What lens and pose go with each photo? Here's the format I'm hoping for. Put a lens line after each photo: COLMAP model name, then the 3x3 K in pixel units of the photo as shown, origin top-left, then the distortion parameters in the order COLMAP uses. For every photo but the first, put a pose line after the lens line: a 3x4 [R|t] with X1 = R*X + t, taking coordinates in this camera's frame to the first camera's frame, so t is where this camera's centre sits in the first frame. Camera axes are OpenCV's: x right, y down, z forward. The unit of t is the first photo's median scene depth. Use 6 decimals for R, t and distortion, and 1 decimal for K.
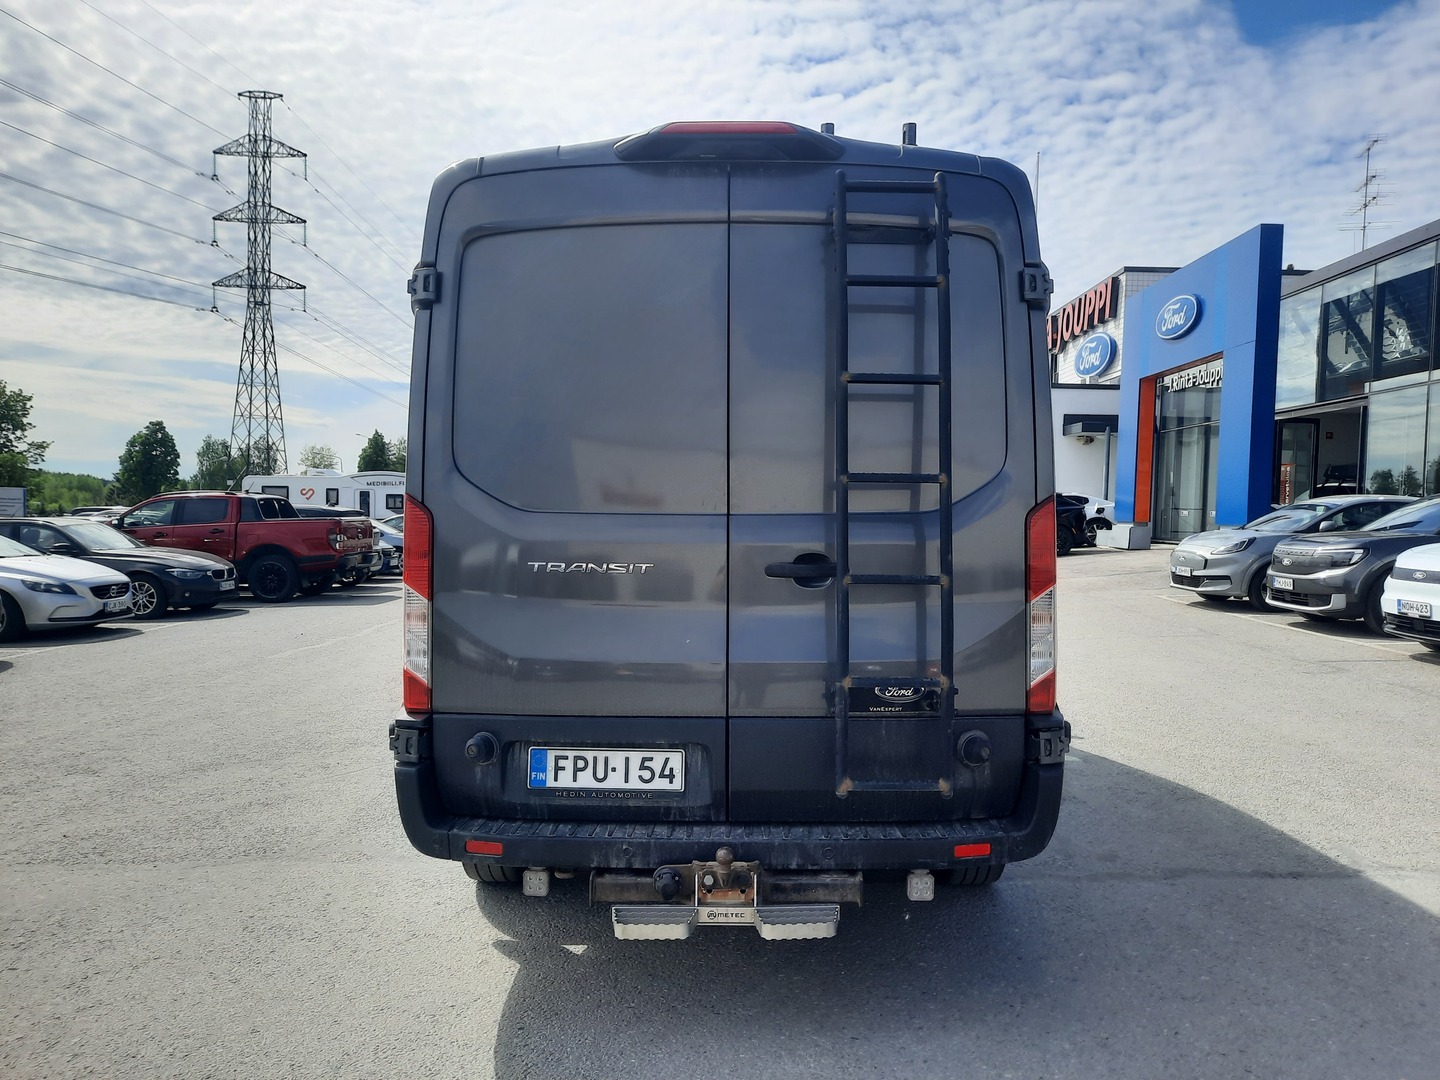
lens RADIAL K [[1128.9, 0, 720.0], [0, 1128.9, 540.0], [0, 0, 1]] dist [0.013817, 0.002685]
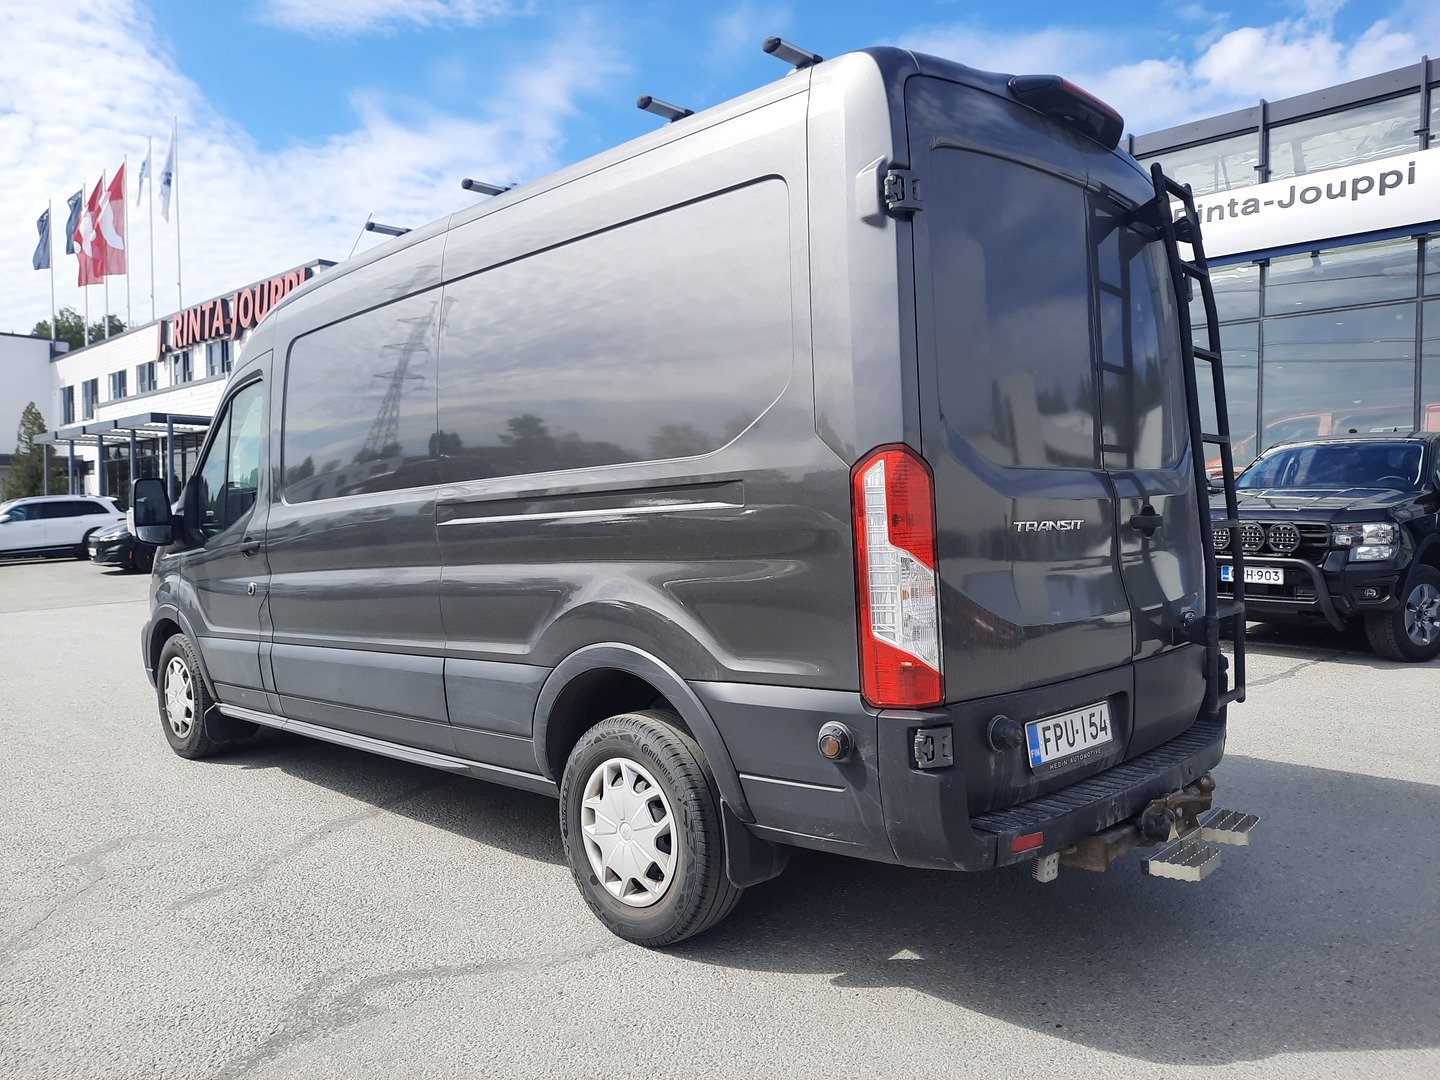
lens RADIAL K [[1128.9, 0, 720.0], [0, 1128.9, 540.0], [0, 0, 1]] dist [0.013817, 0.002685]
pose [[0.663782, -0.041001, 0.746802, -1.013761], [0.042496, 0.998951, 0.017072, 0.009350], [-0.746718, 0.020404, 0.664827, 0.578396]]
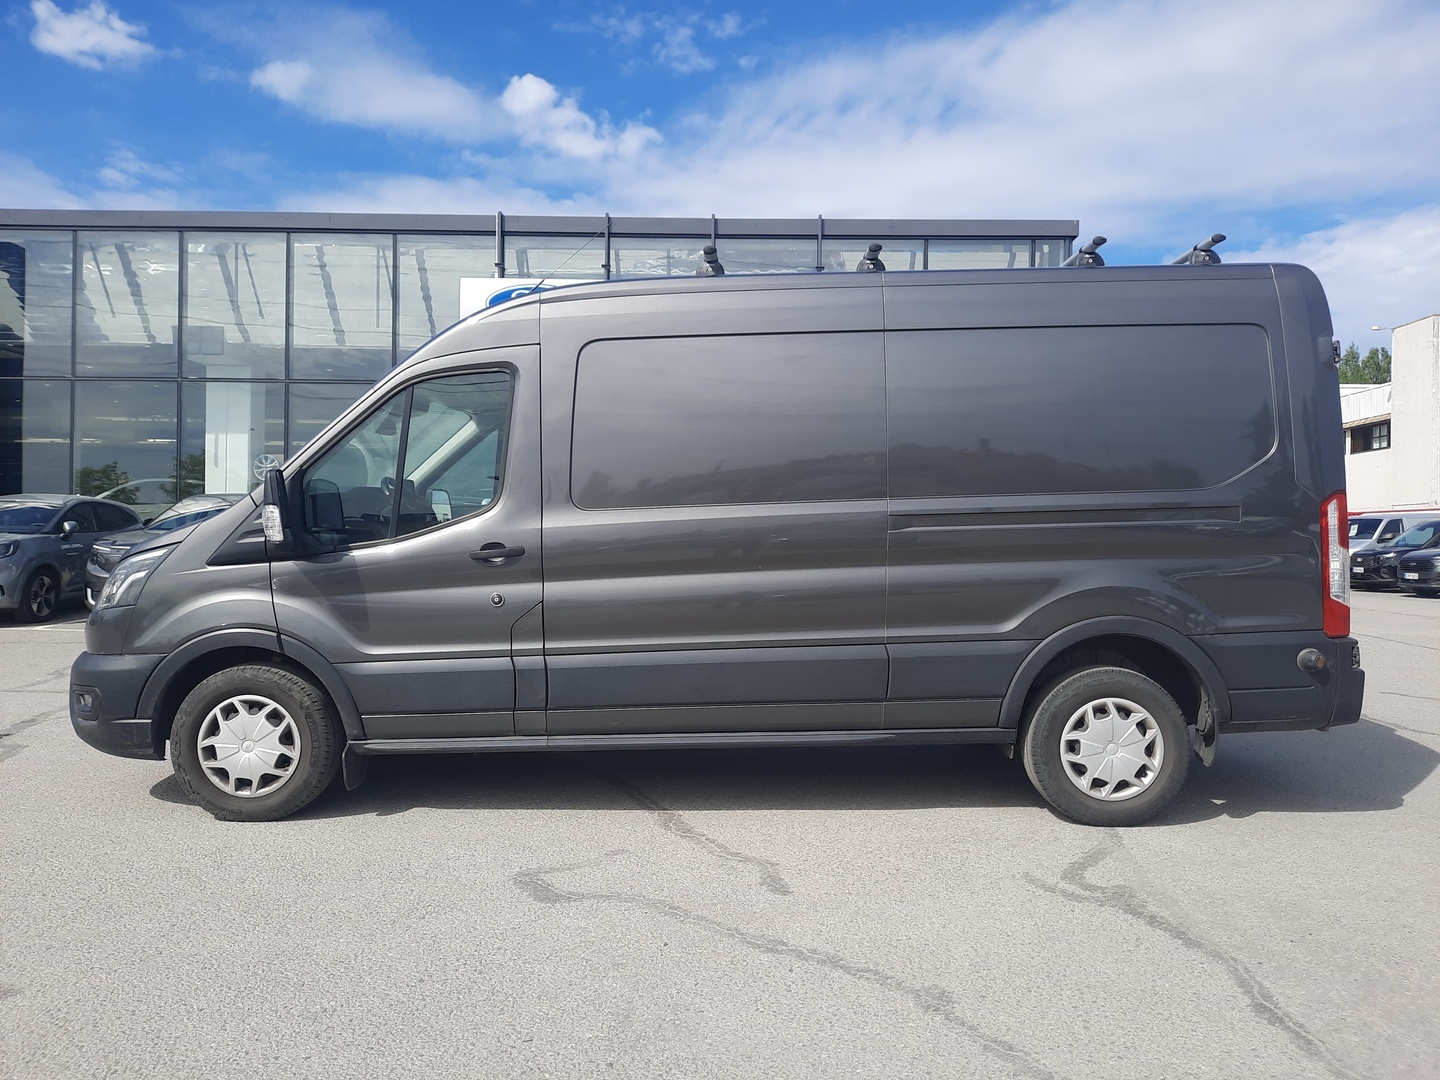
lens RADIAL K [[1128.9, 0, 720.0], [0, 1128.9, 540.0], [0, 0, 1]] dist [0.013817, 0.002685]
pose [[-0.110353, 0.008650, 0.993855, -1.742665], [0.014985, 0.999863, -0.007038, 0.019467], [-0.993780, 0.014116, -0.110467, 2.038946]]
